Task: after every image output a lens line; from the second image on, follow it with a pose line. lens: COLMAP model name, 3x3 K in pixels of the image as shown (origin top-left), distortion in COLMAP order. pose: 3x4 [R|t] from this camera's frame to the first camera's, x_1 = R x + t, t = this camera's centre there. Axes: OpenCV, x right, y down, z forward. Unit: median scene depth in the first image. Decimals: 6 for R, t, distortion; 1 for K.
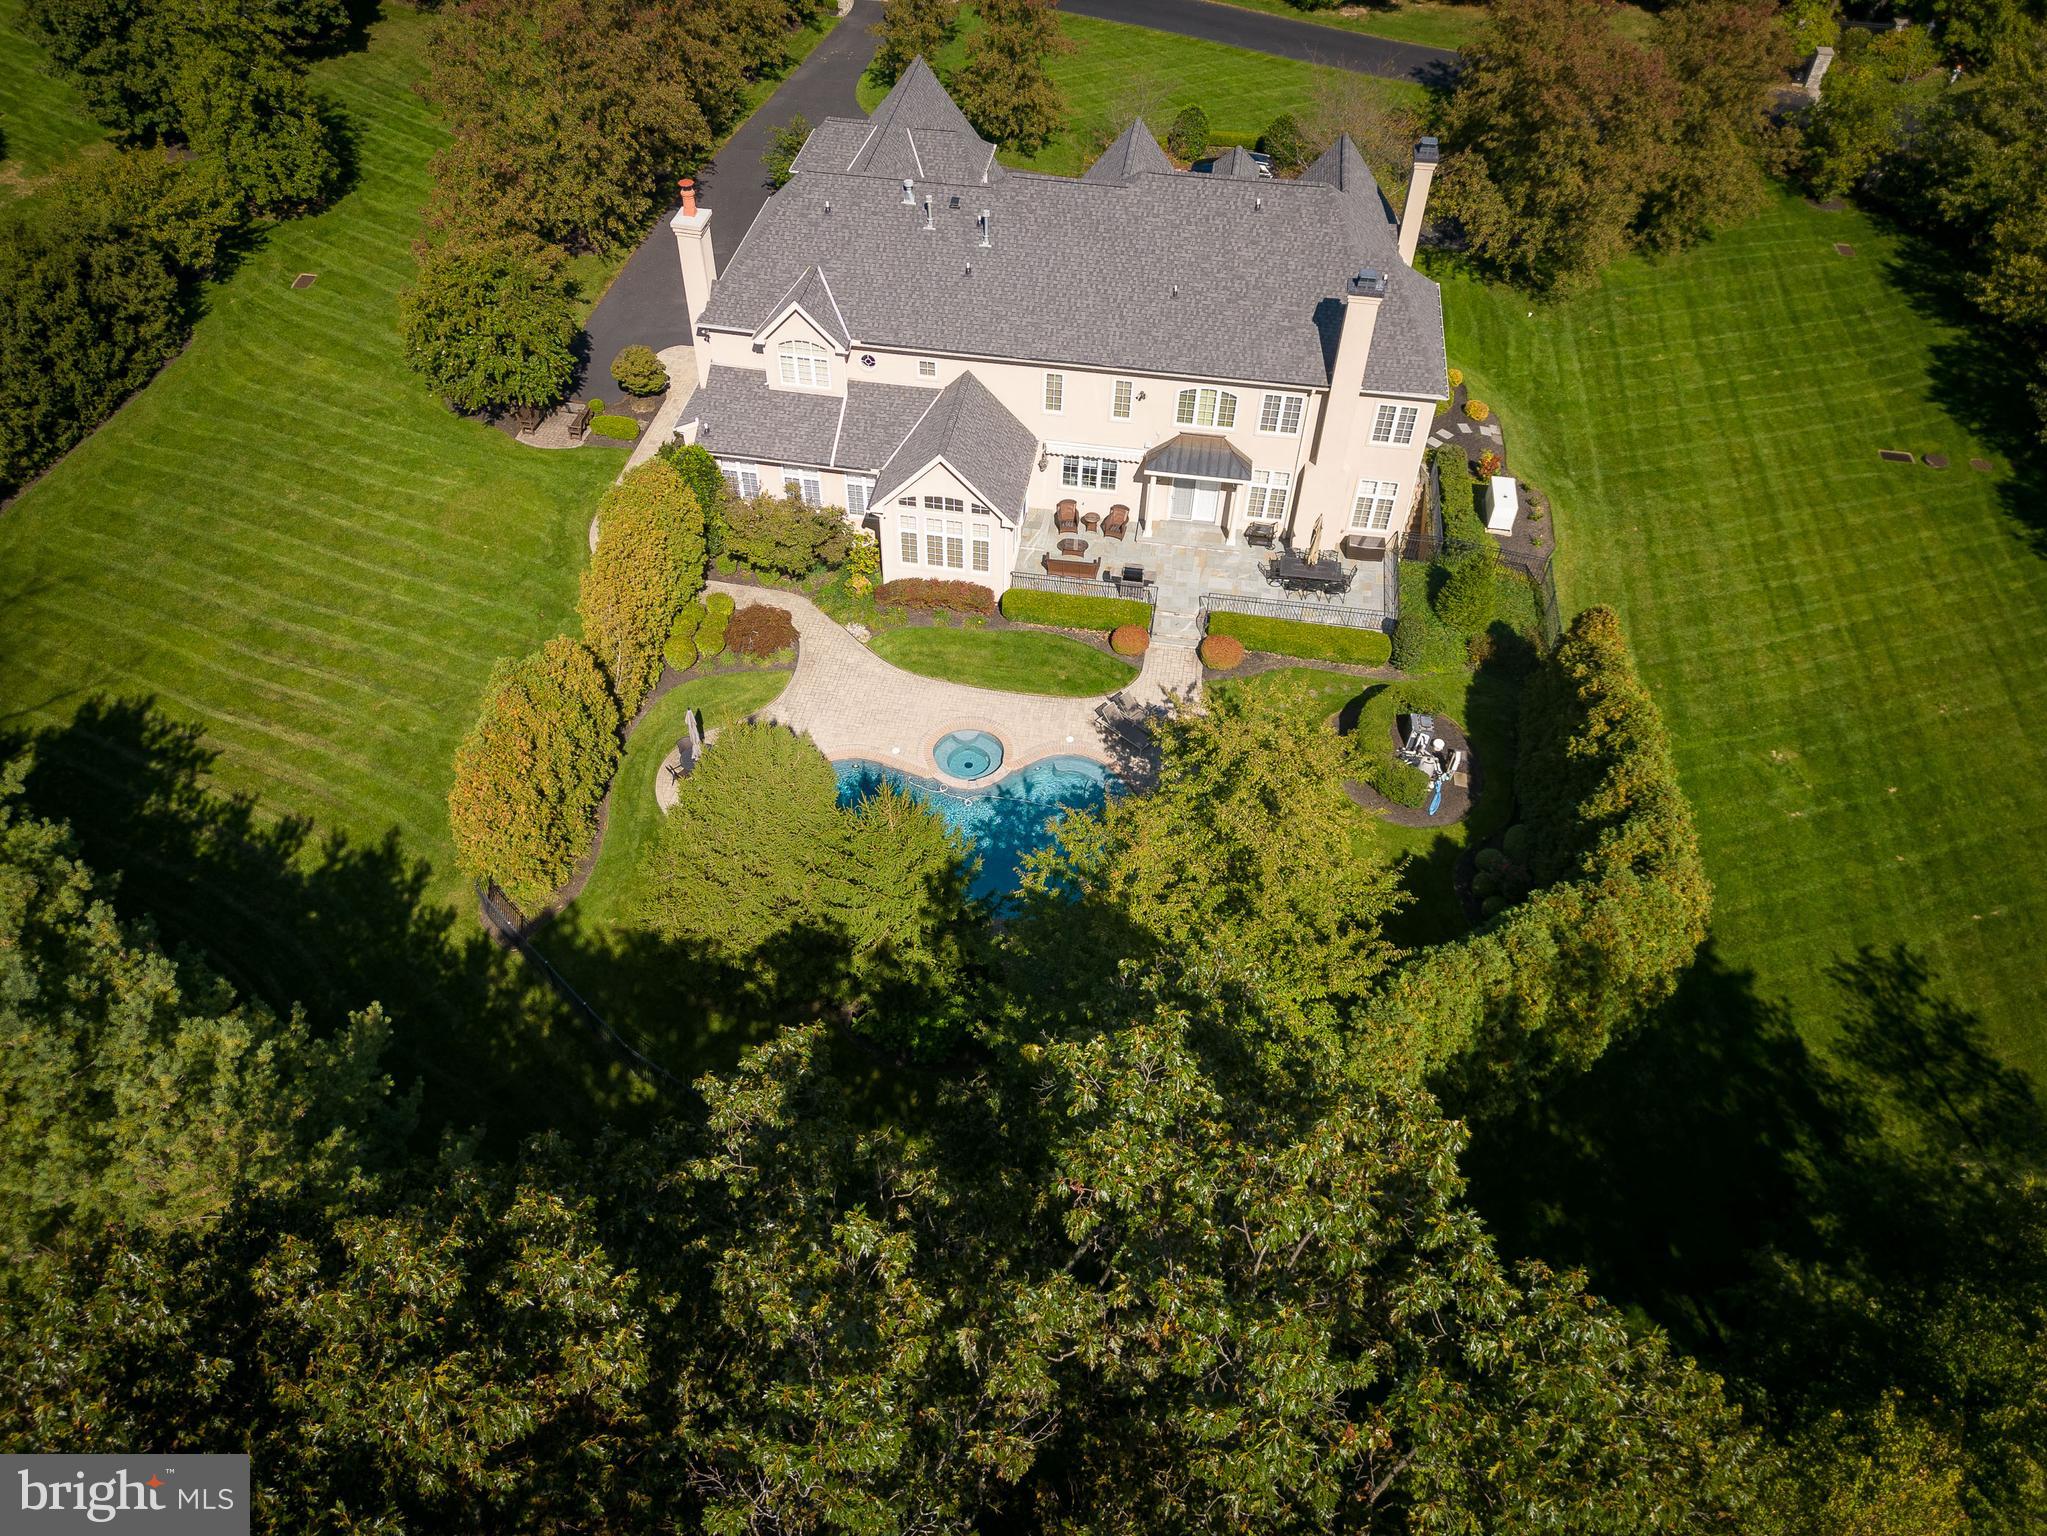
lens RADIAL K [[1446.5, 0, 1015.1], [0, 1446.5, 759.0], [0, 0, 1]] dist [-0.002525, -0.005632]
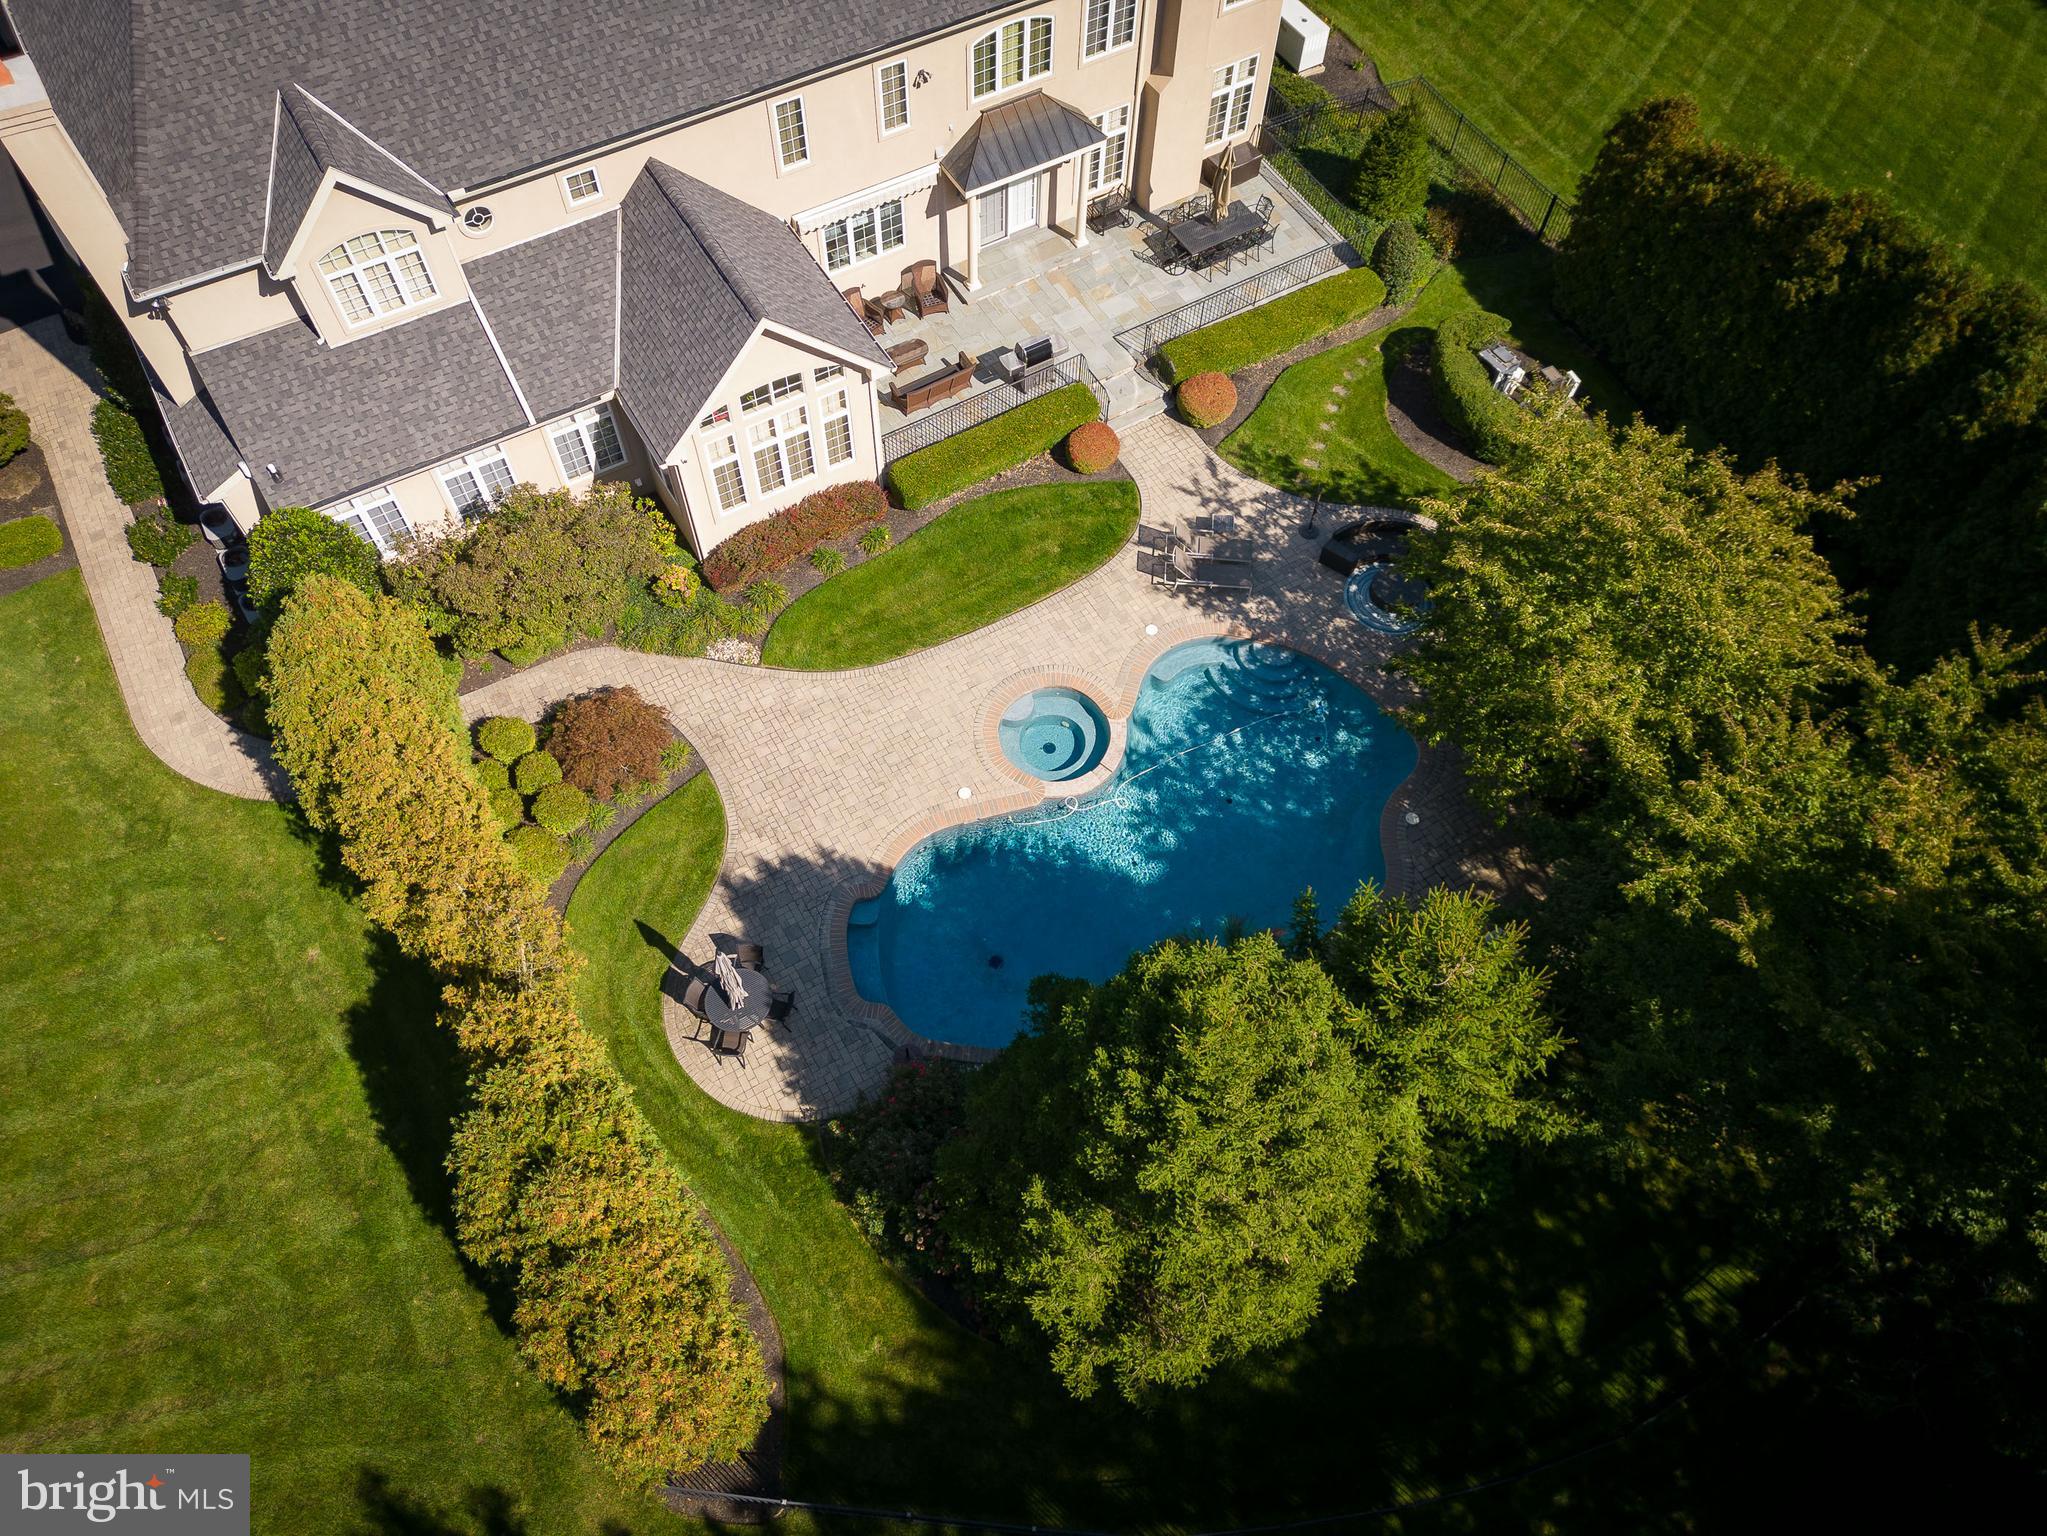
lens RADIAL K [[1446.5, 0, 1015.1], [0, 1446.5, 759.0], [0, 0, 1]] dist [-0.002525, -0.005632]
pose [[0.772598, -0.550272, 0.316692, -0.232106], [0.459243, 0.828785, 0.319705, -0.188604], [-0.438394, -0.101565, 0.893026, 0.406229]]
